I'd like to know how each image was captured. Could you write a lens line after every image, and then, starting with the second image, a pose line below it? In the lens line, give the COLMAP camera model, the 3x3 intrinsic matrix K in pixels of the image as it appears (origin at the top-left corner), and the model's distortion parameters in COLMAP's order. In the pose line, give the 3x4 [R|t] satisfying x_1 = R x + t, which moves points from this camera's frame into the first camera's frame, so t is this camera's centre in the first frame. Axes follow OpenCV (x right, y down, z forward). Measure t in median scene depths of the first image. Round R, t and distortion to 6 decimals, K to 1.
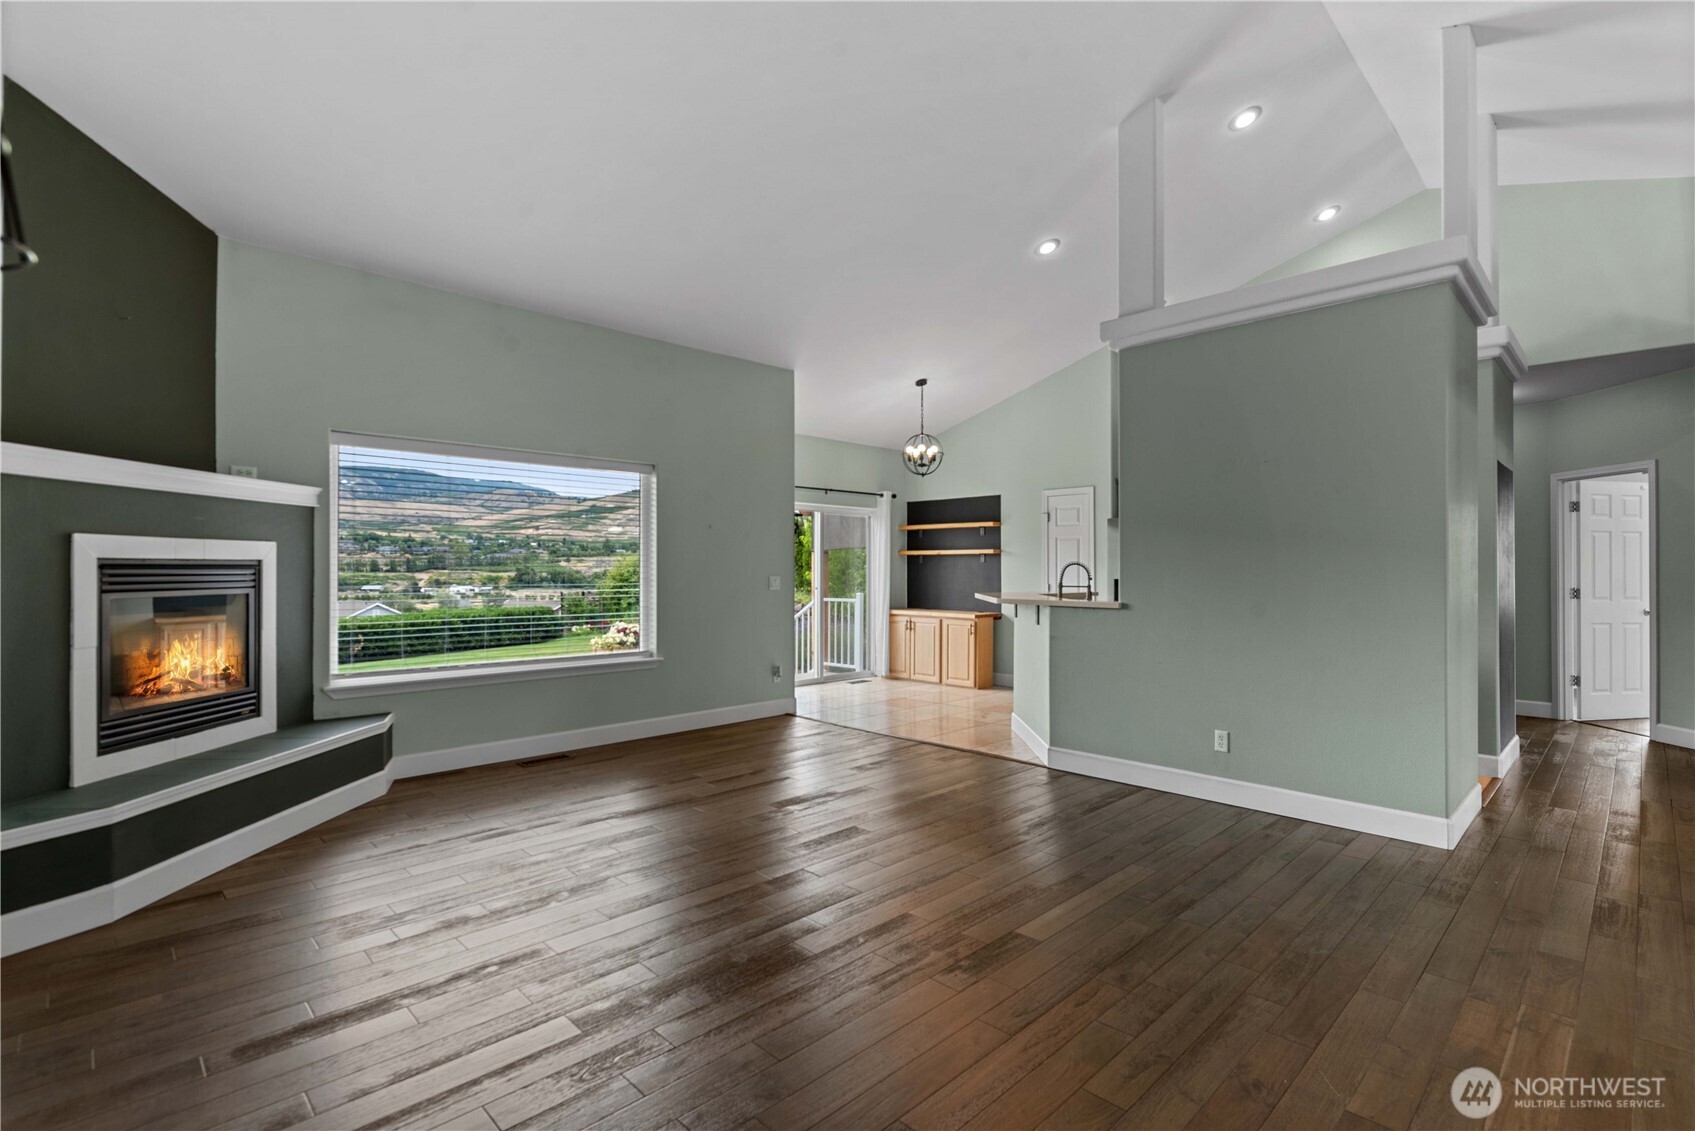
lens RADIAL K [[797.8, 0, 847.2], [0, 797.8, 567.2], [0, 0, 1]] dist [0.001386, 0.000069]
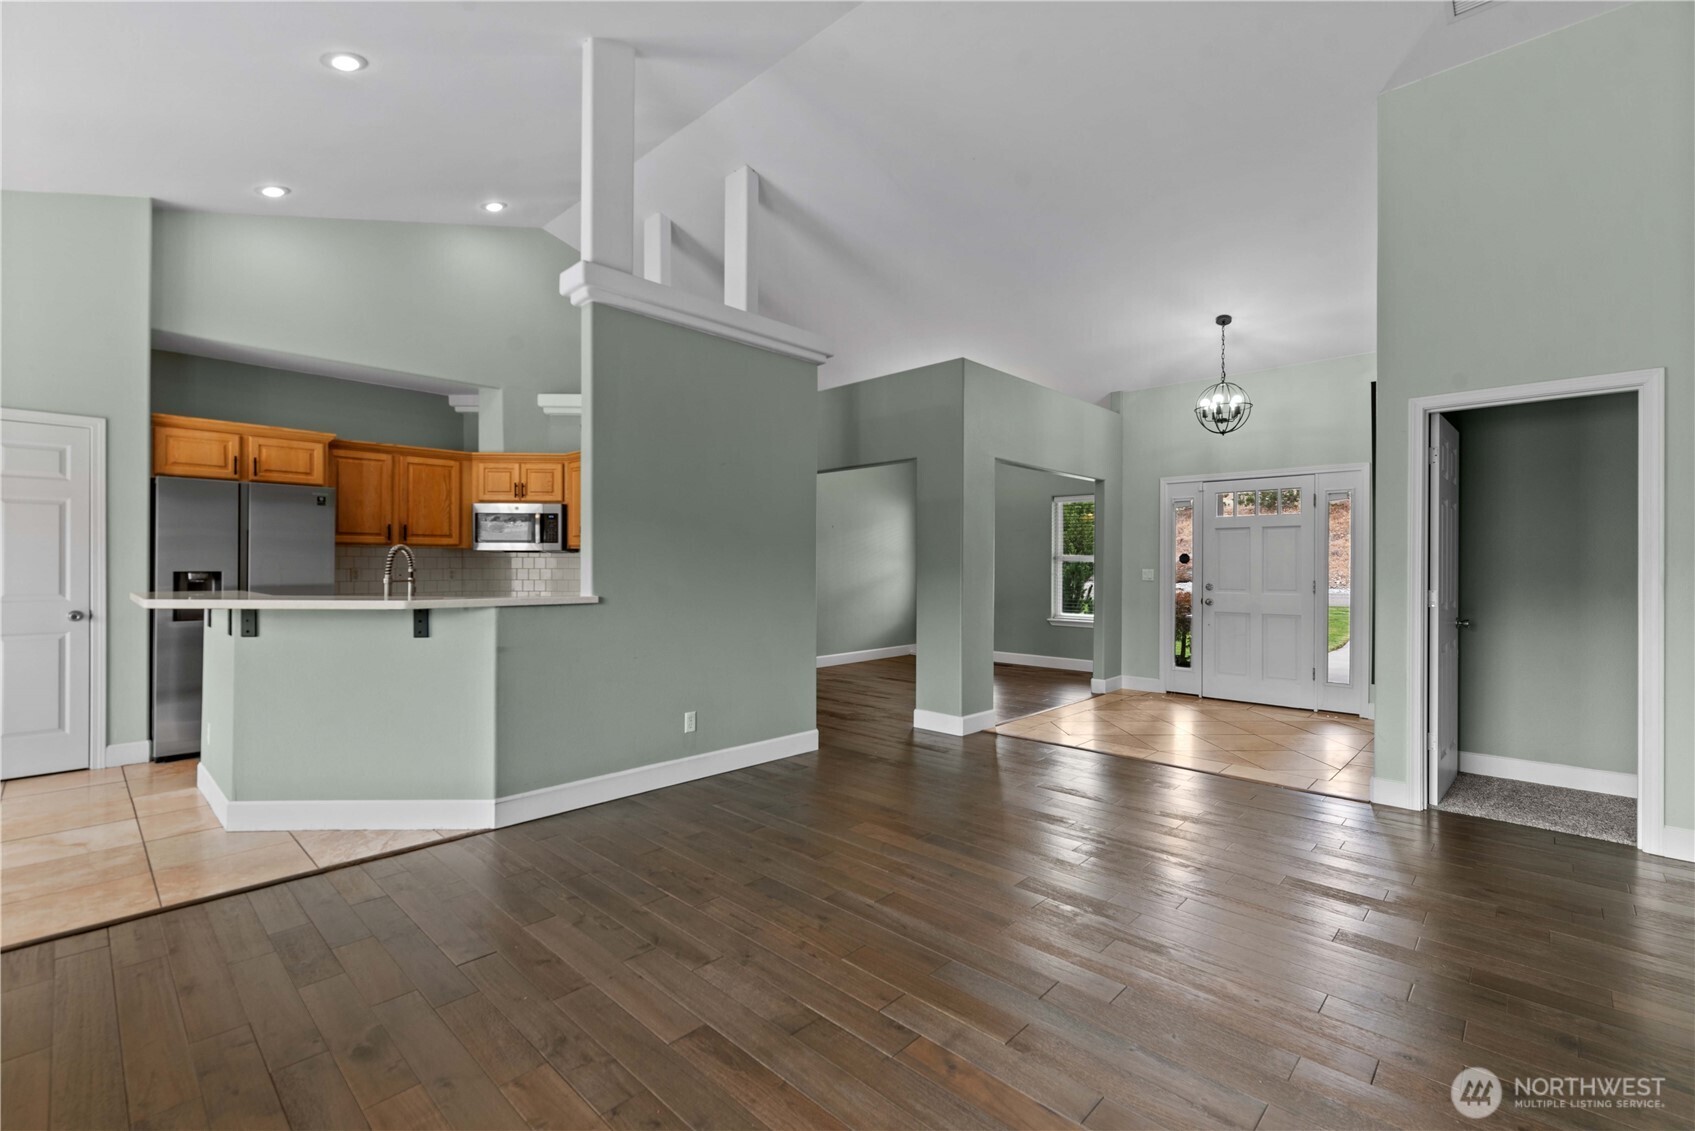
lens RADIAL K [[737.8, 0, 846.1], [0, 737.8, 564.2], [0, 0, 1]] dist [-0.002431, -0.000133]
pose [[-0.031899, -0.004605, 0.999480, -0.506702], [-0.007377, 0.999963, 0.004372, 0.004482], [-0.999464, -0.007234, -0.031932, 0.825630]]
